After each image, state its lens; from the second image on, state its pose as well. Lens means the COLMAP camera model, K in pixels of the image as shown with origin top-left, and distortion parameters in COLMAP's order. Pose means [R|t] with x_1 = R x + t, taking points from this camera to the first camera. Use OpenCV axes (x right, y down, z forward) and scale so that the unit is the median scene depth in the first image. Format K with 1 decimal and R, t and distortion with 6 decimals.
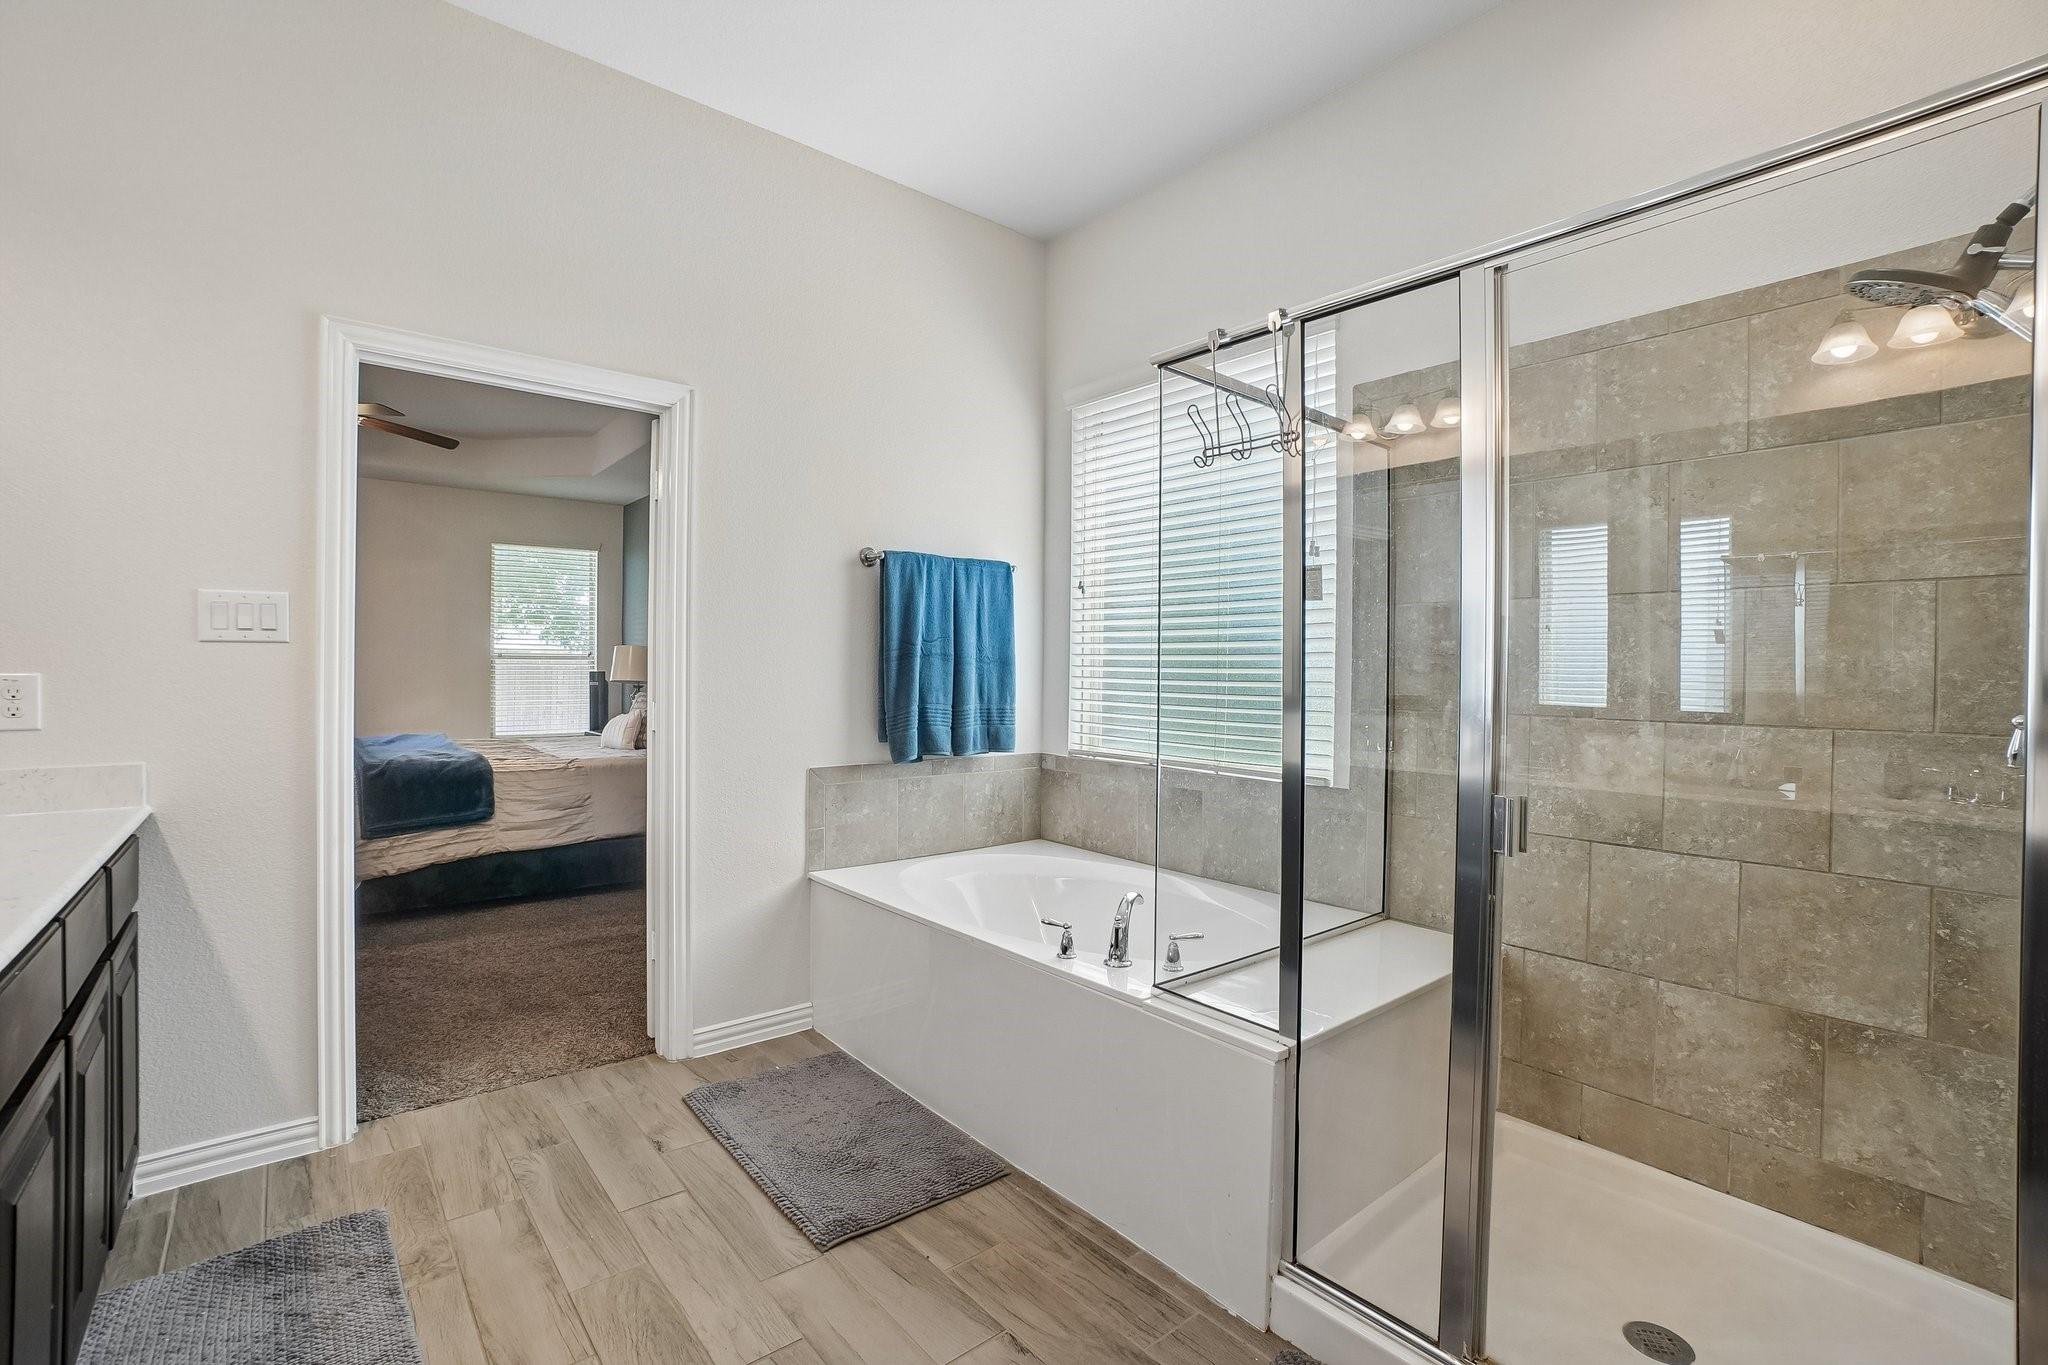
lens RADIAL K [[906.5, 0, 1010.3], [0, 906.5, 677.5], [0, 0, 1]] dist [-0.038192, 0.005888]
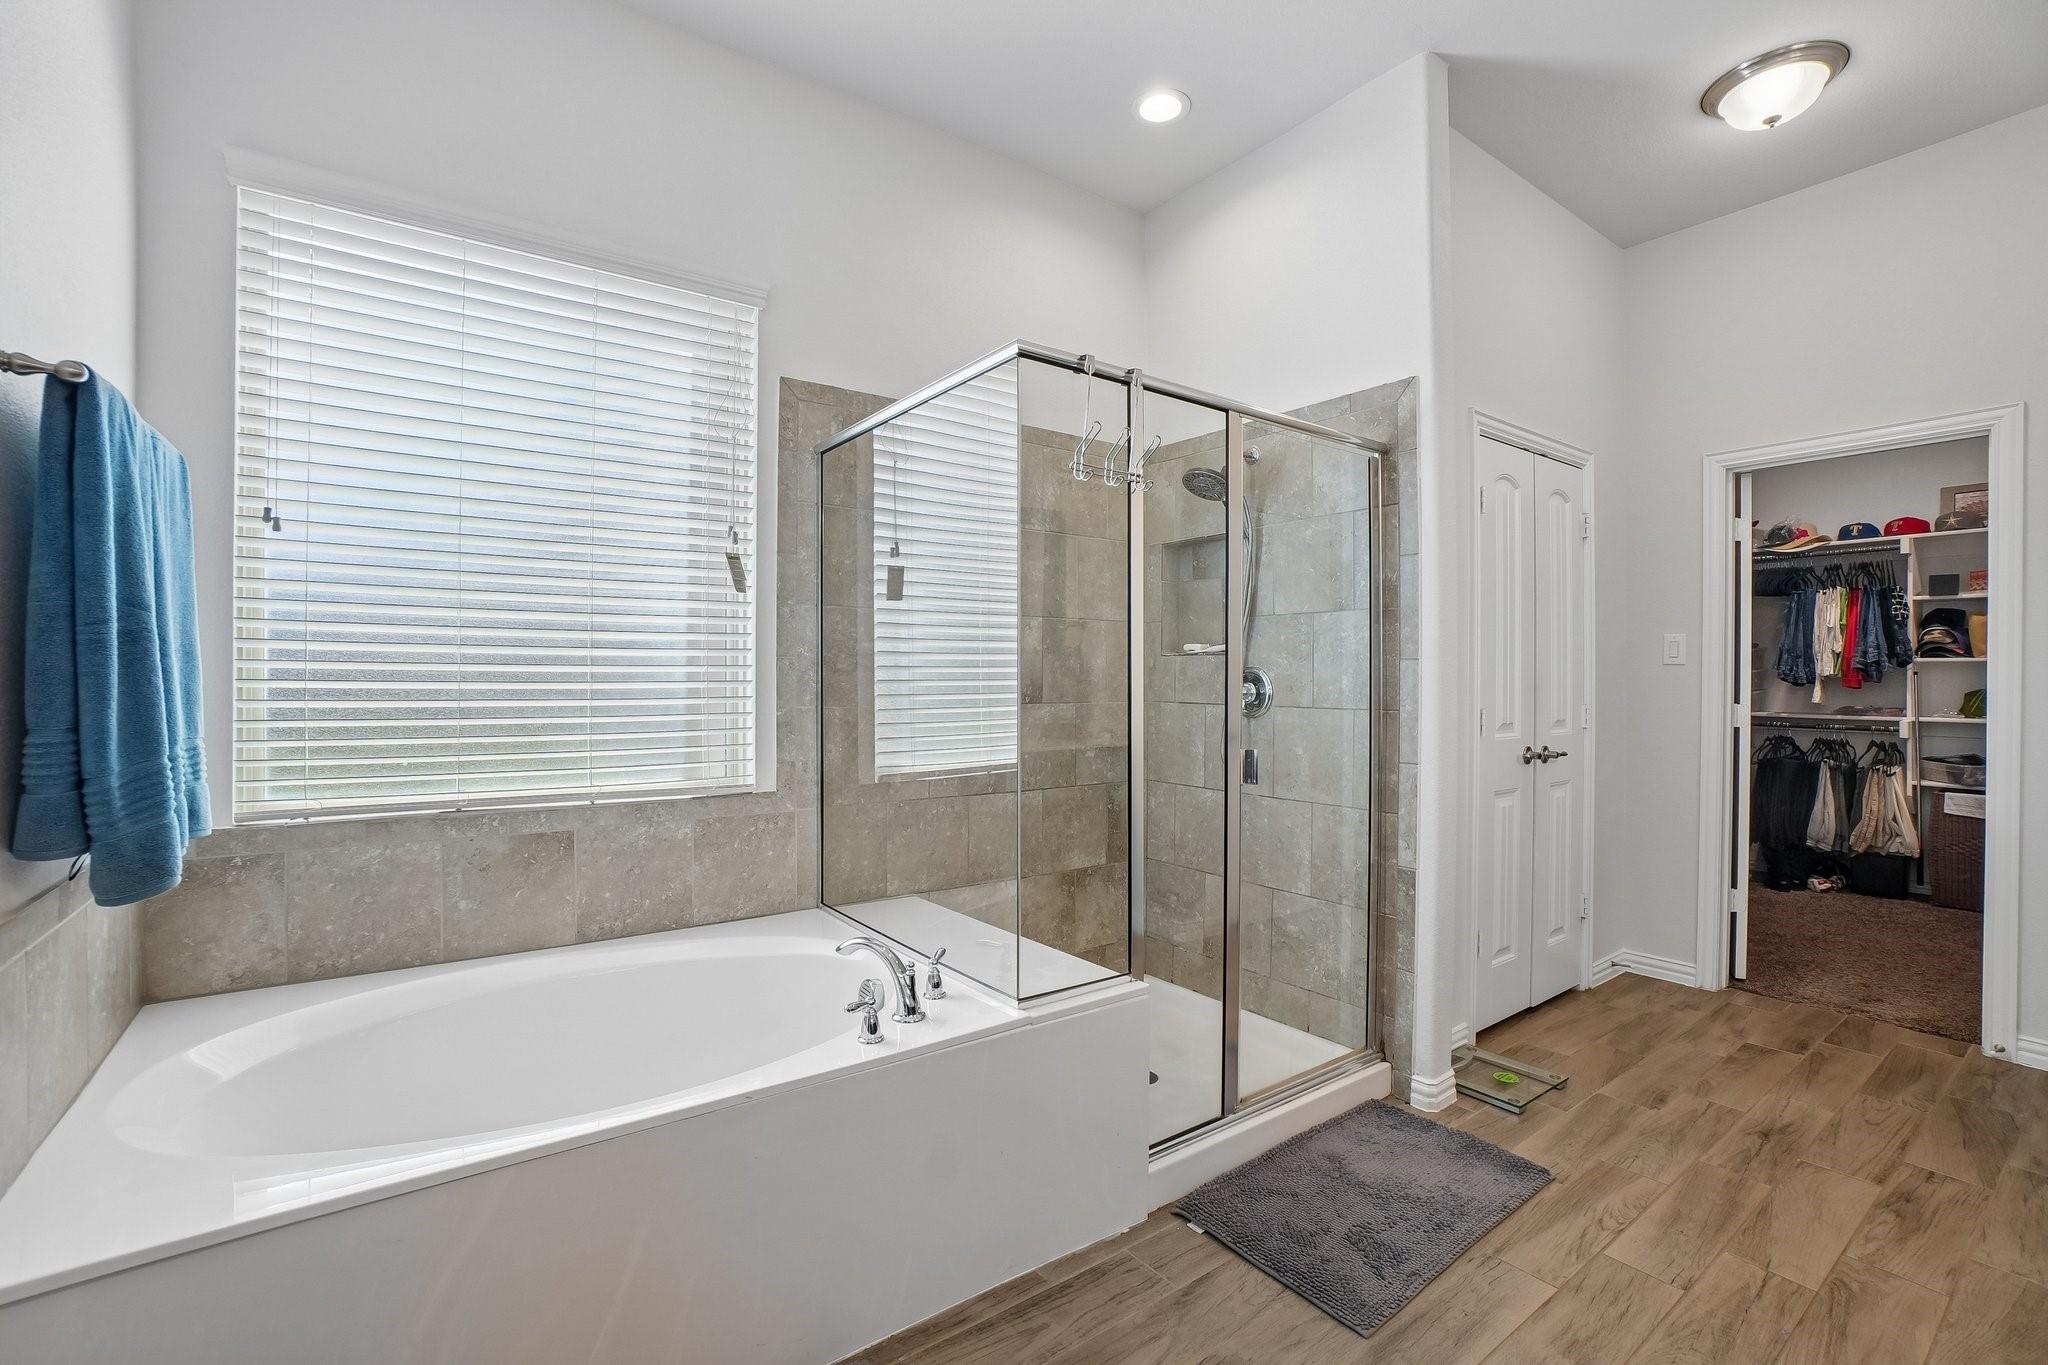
lens RADIAL K [[906.5, 0, 1010.8], [0, 906.5, 681.3], [0, 0, 1]] dist [-0.038192, 0.005888]
pose [[0.066102, -0.020479, 0.997603, -0.683235], [-0.000030, 0.999789, 0.020526, -0.016577], [-0.997813, -0.001387, 0.066087, 0.811750]]
